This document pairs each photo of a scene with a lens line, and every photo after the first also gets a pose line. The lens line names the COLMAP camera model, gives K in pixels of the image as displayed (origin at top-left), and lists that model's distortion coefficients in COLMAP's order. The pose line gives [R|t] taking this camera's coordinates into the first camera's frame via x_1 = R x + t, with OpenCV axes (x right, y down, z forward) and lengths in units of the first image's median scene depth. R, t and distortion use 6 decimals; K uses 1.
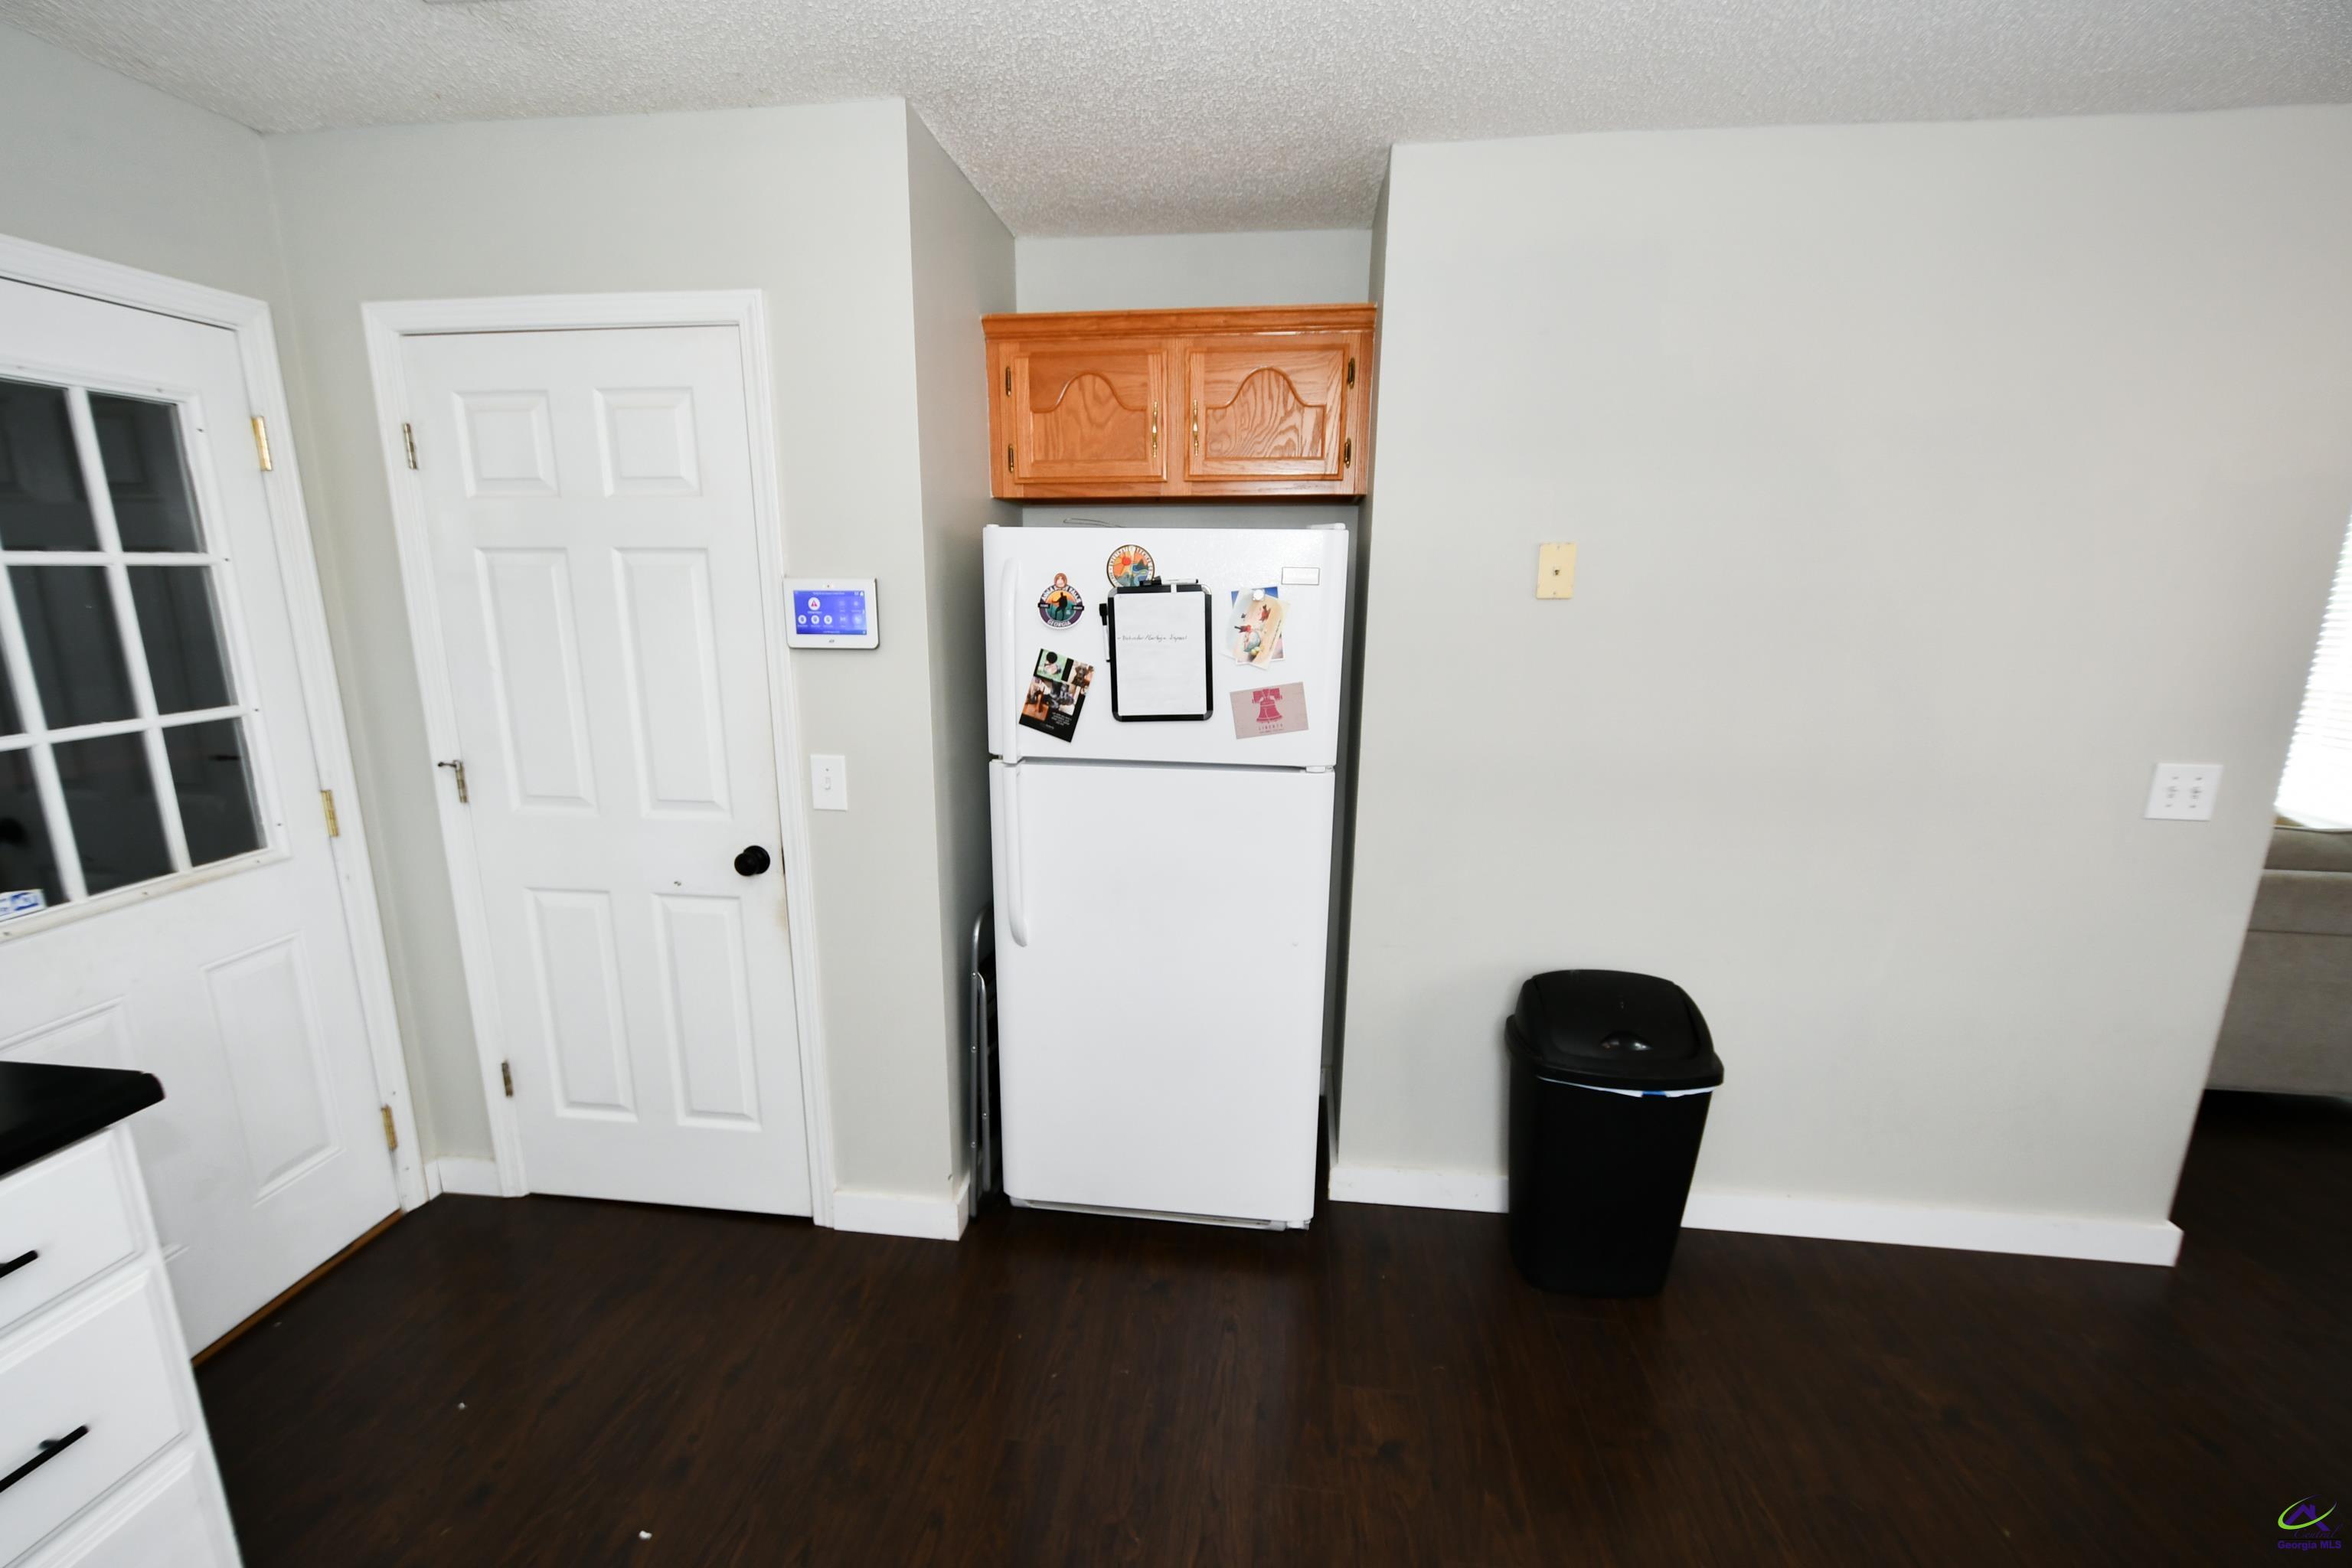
lens RADIAL K [[1033.9, 0, 1163.0], [0, 1033.9, 820.6], [0, 0, 1]] dist [0.000201, -0.003789]
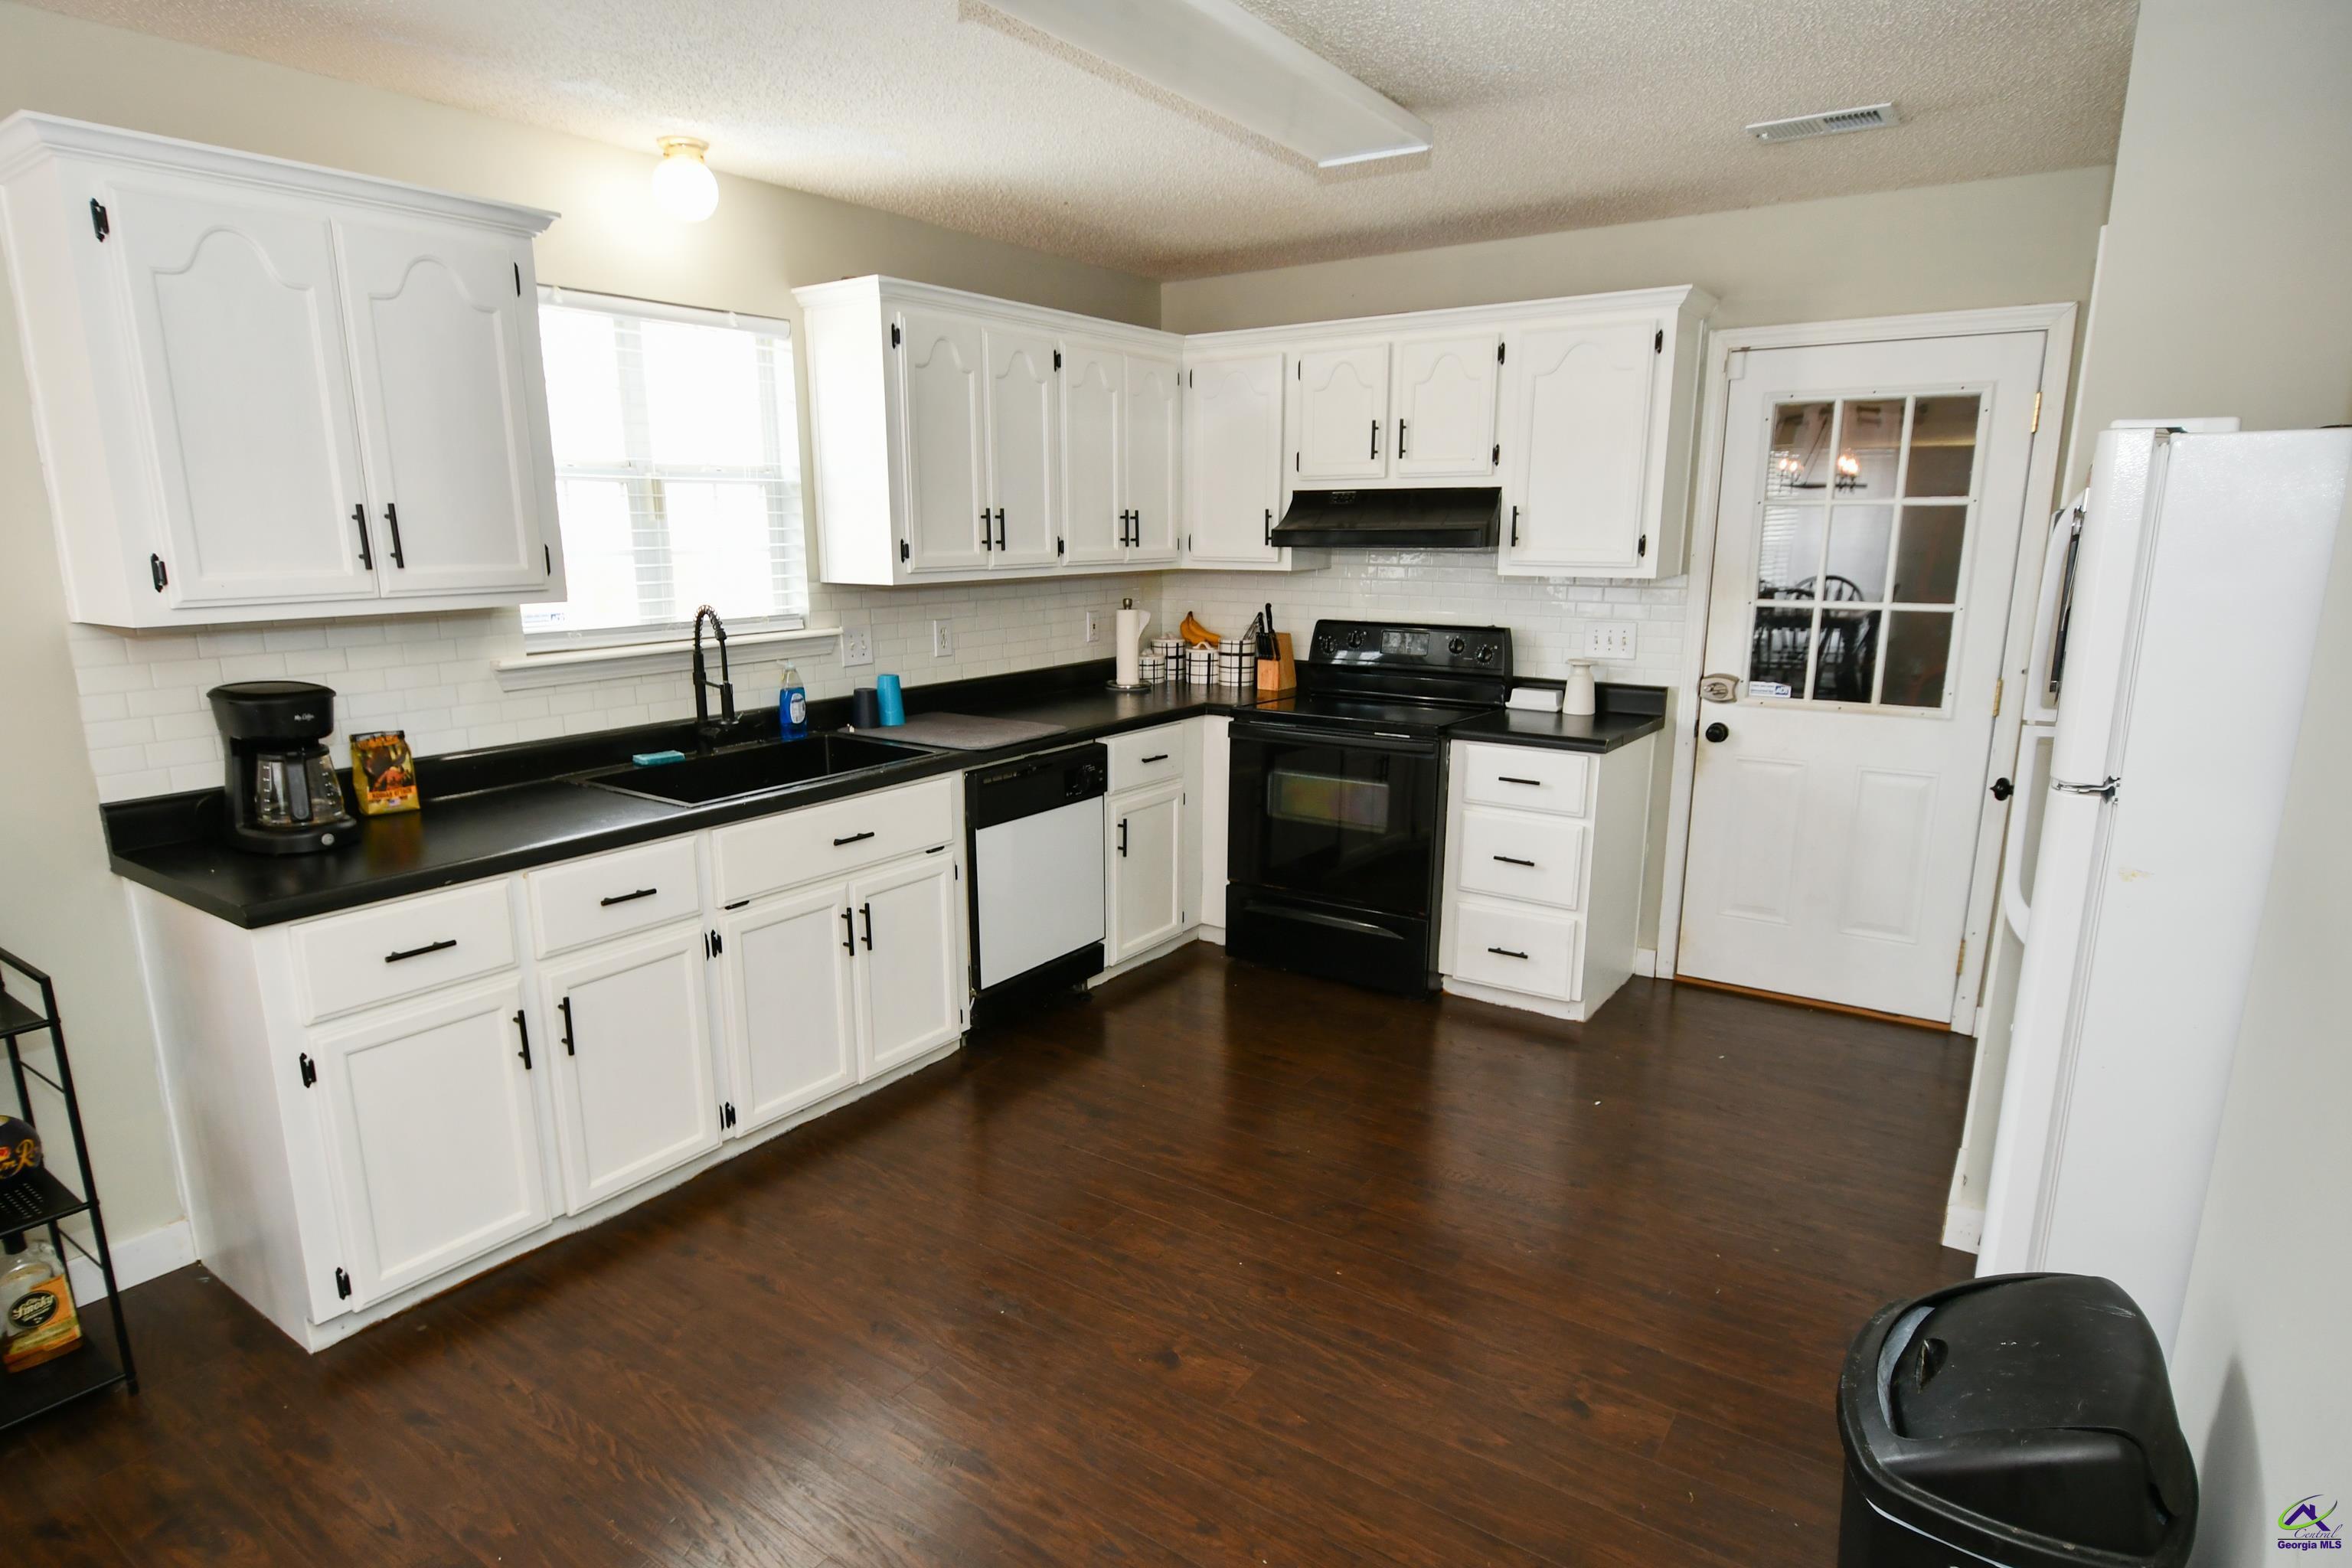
lens RADIAL K [[1301.9, 0, 1165.8], [0, 1301.9, 809.7], [0, 0, 1]] dist [-0.006295, -0.003179]
pose [[-0.460423, 0.189080, -0.867329, 1.271237], [-0.210930, 0.925766, 0.313792, -0.194194], [0.862275, 0.327423, -0.386361, 0.905472]]
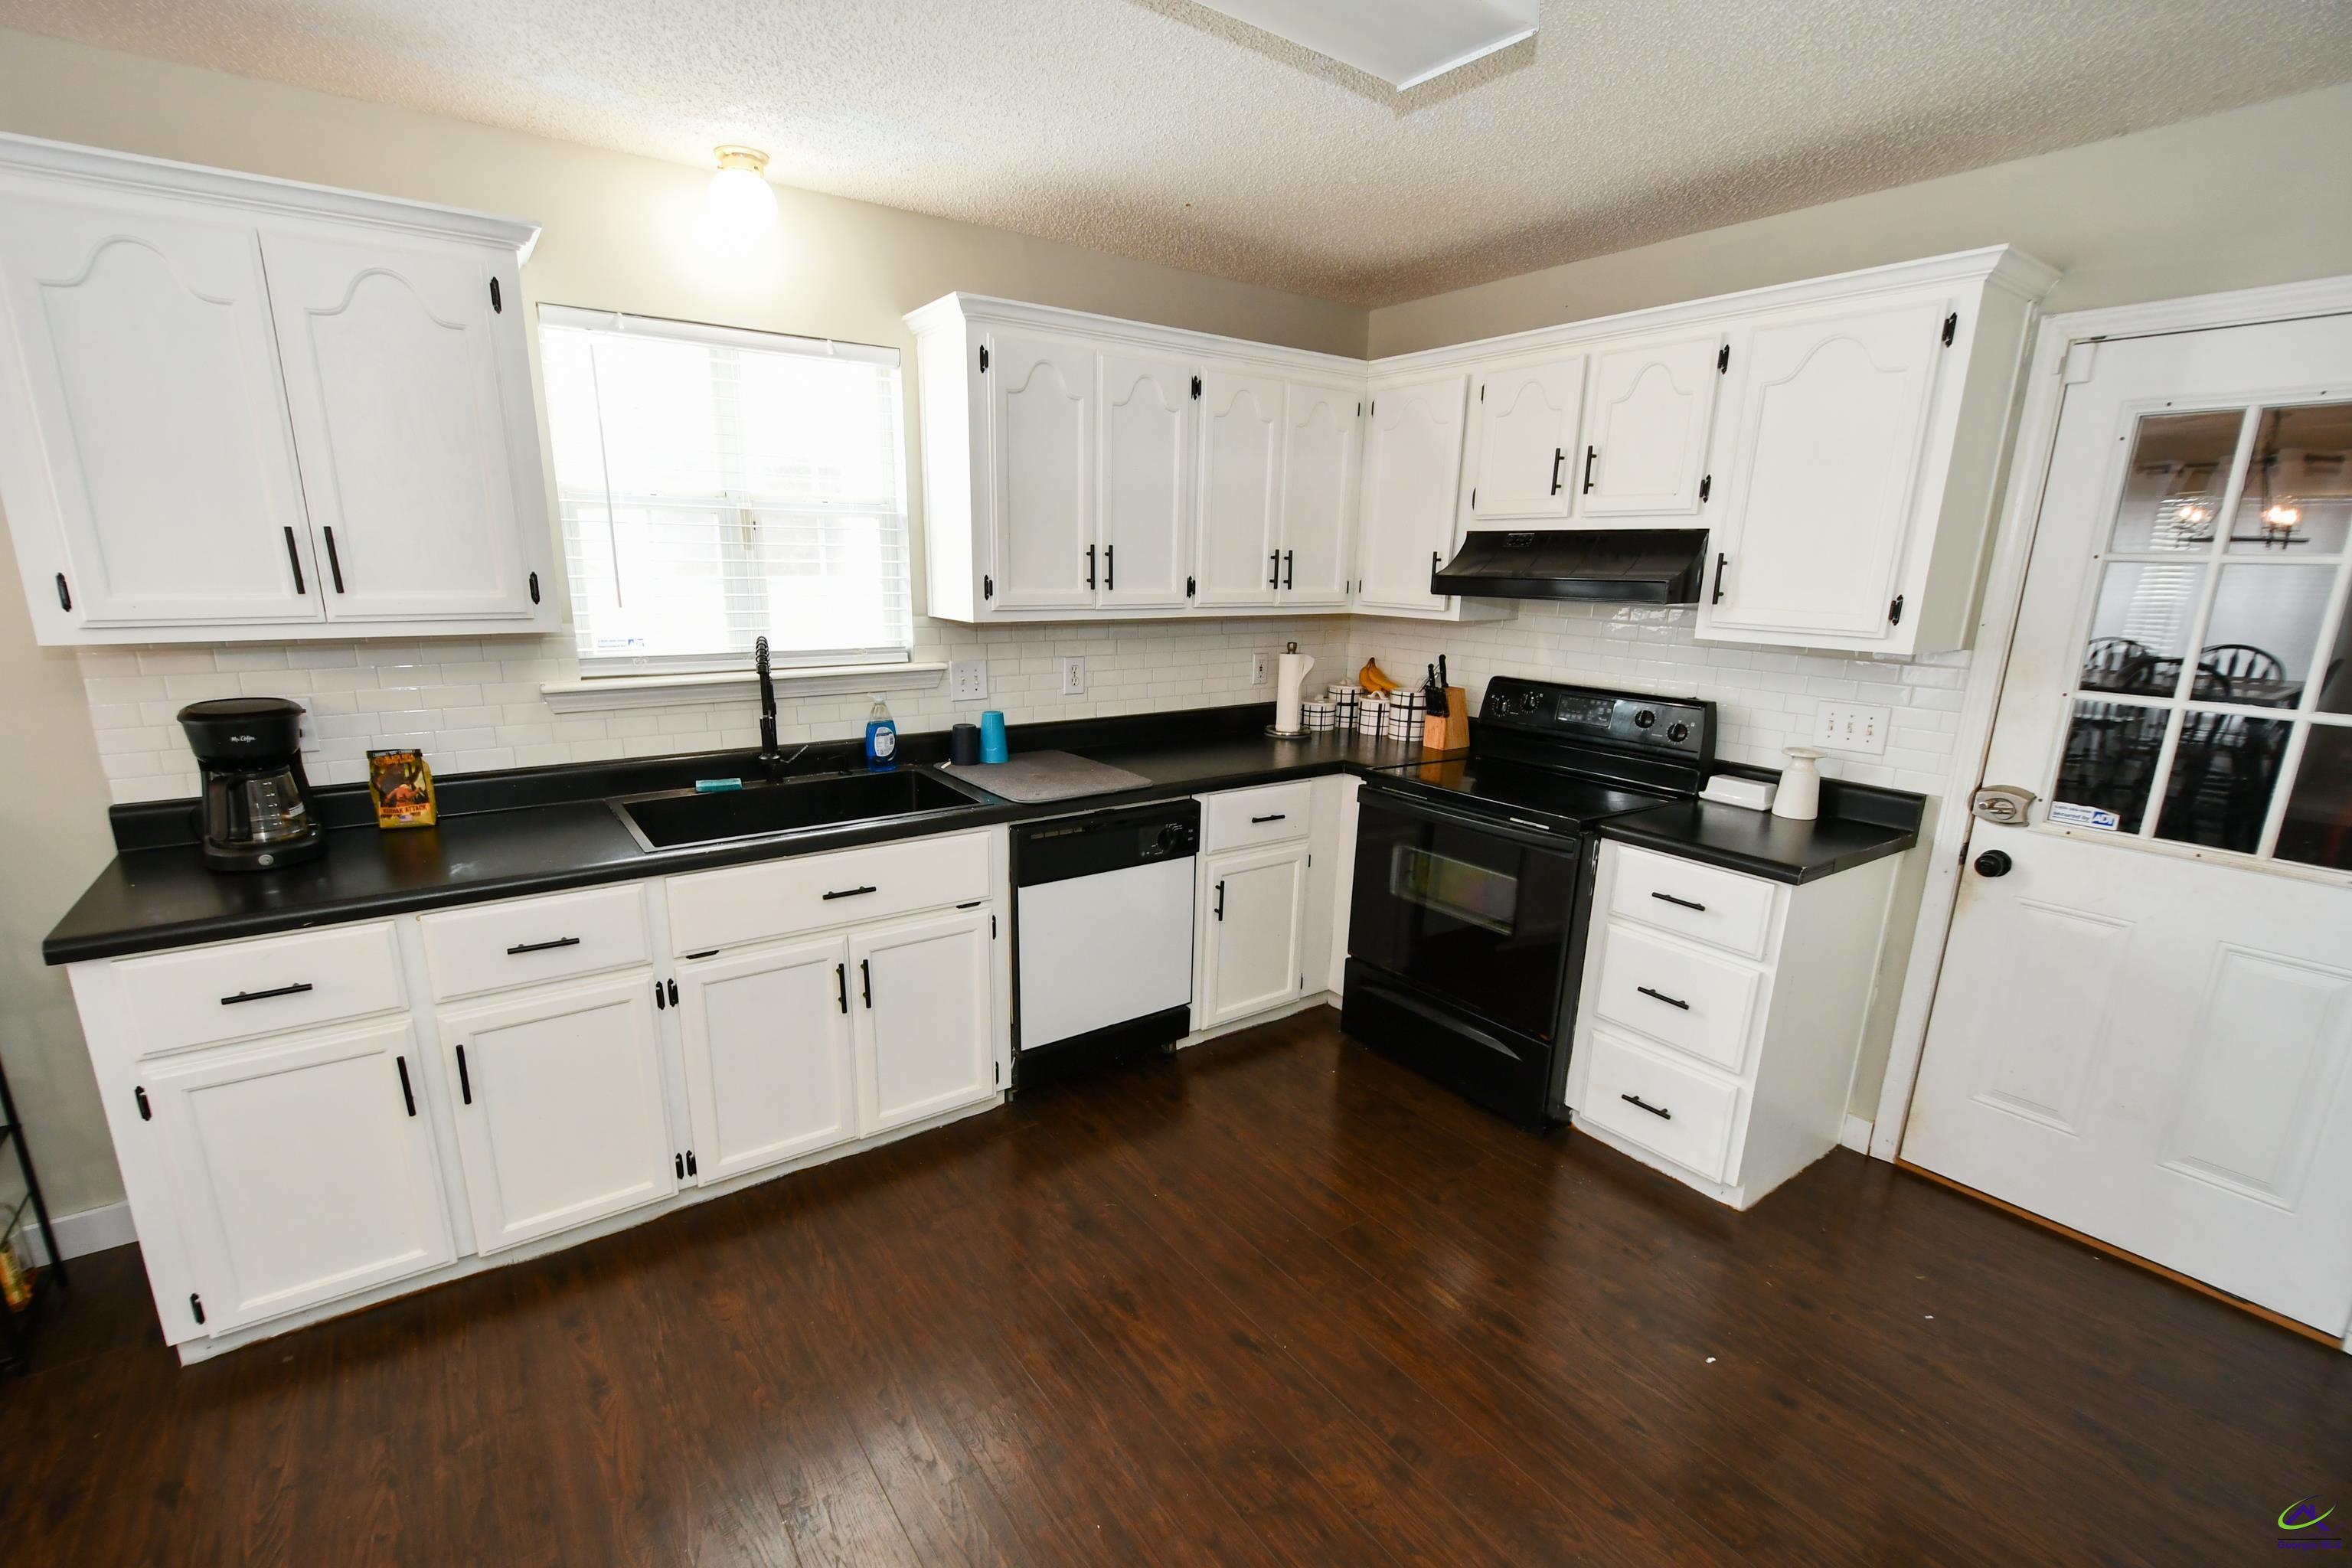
lens RADIAL K [[1033.9, 0, 1161.4], [0, 1033.9, 811.1], [0, 0, 1]] dist [0.000201, -0.003789]
pose [[-0.732824, 0.146405, -0.664480, 0.573510], [-0.183246, 0.898029, 0.399956, -0.210212], [0.655278, 0.414861, -0.631269, 0.923788]]
